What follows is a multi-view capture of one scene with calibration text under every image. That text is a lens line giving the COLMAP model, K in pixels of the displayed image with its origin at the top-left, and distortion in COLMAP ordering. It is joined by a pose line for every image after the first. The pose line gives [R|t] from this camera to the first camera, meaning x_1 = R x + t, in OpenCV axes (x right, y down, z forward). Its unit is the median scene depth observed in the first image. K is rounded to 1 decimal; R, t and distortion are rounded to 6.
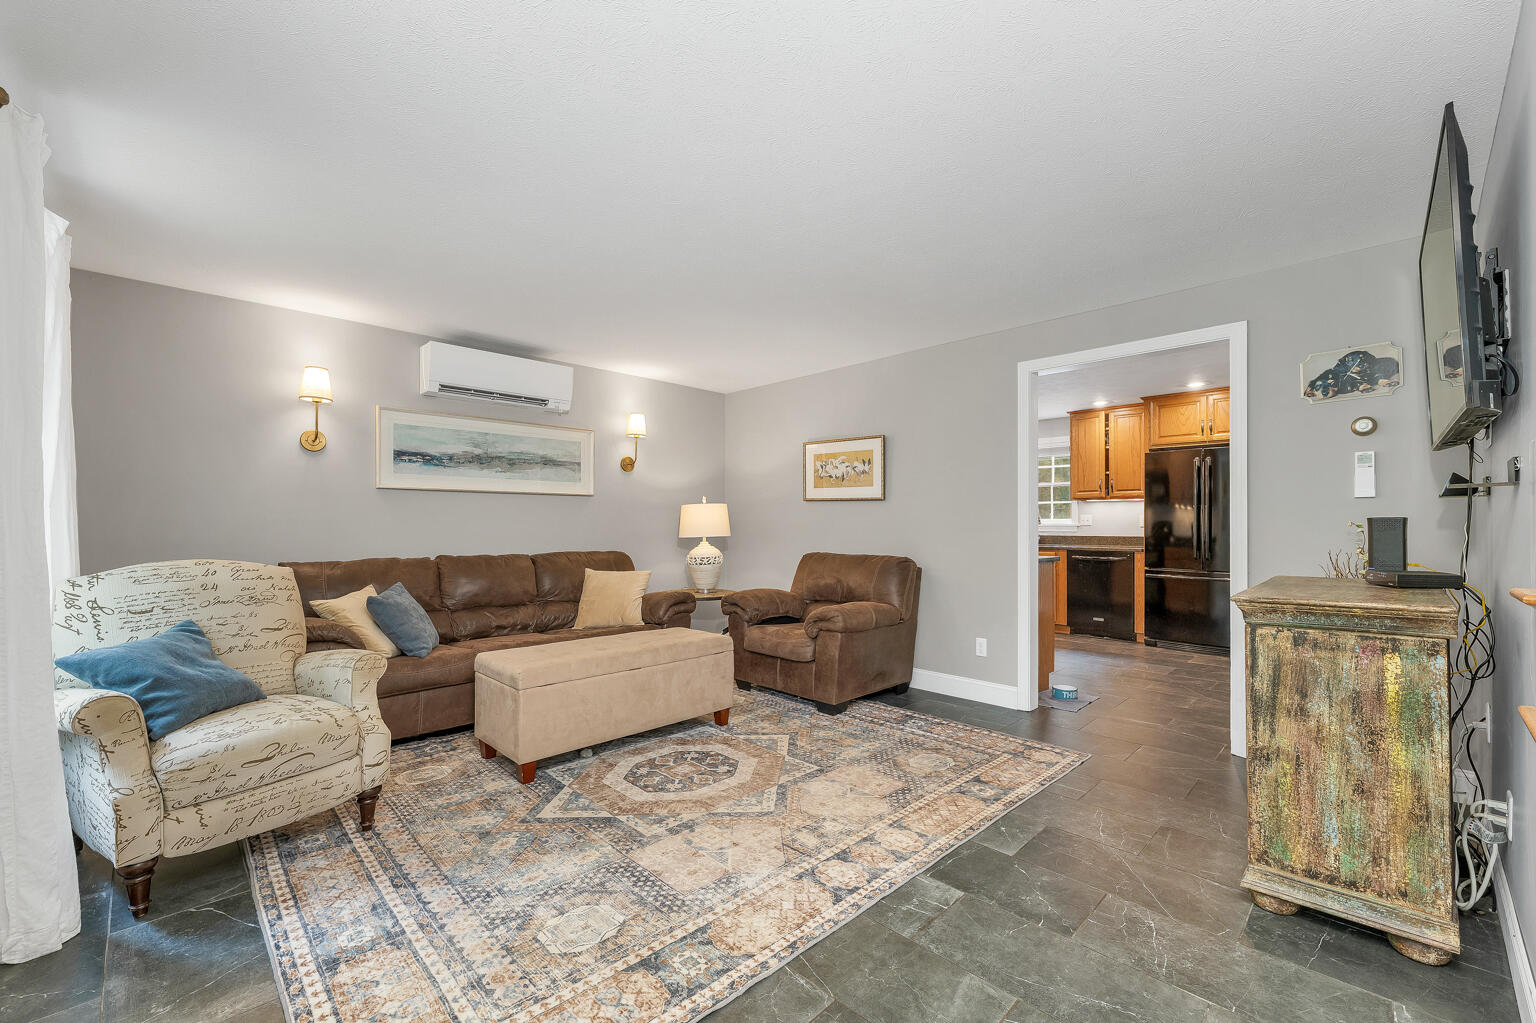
lens RADIAL K [[630.4, 0, 758.1], [0, 630.4, 516.0], [0, 0, 1]] dist [0.000811, 0.000010]
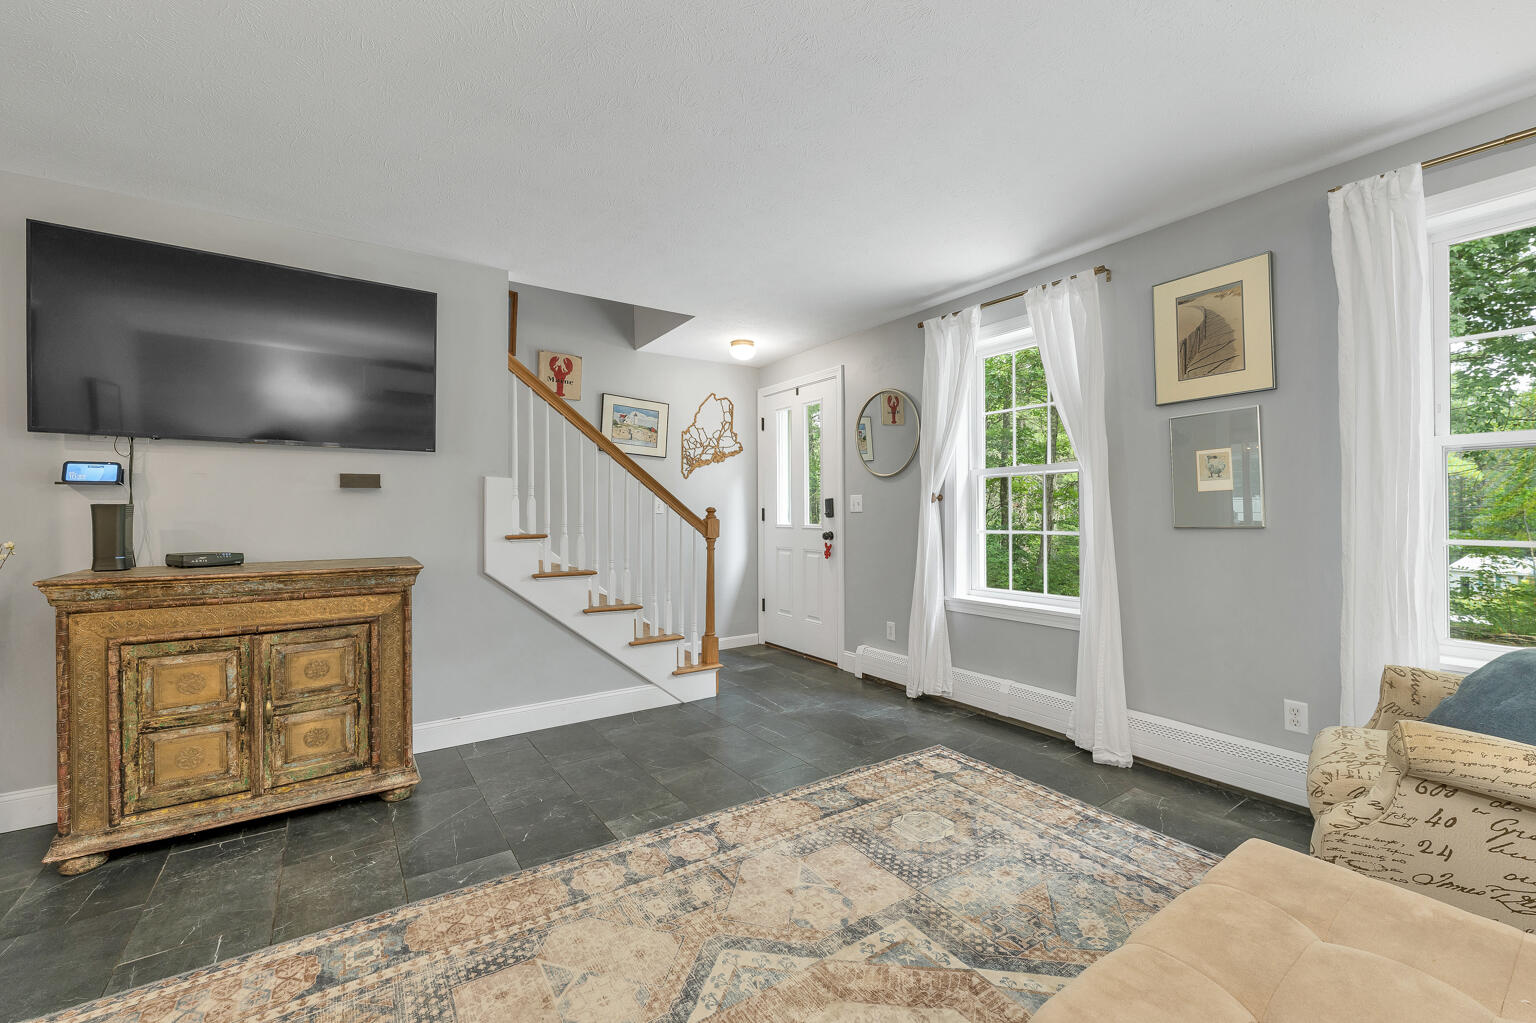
lens RADIAL K [[630.4, 0, 771.9], [0, 630.4, 513.1], [0, 0, 1]] dist [0.000811, 0.000010]
pose [[-0.987611, 0.004000, 0.156872, -0.152202], [0.002256, 0.999934, -0.011293, 0.032137], [-0.156906, -0.010799, -0.987554, 1.924026]]
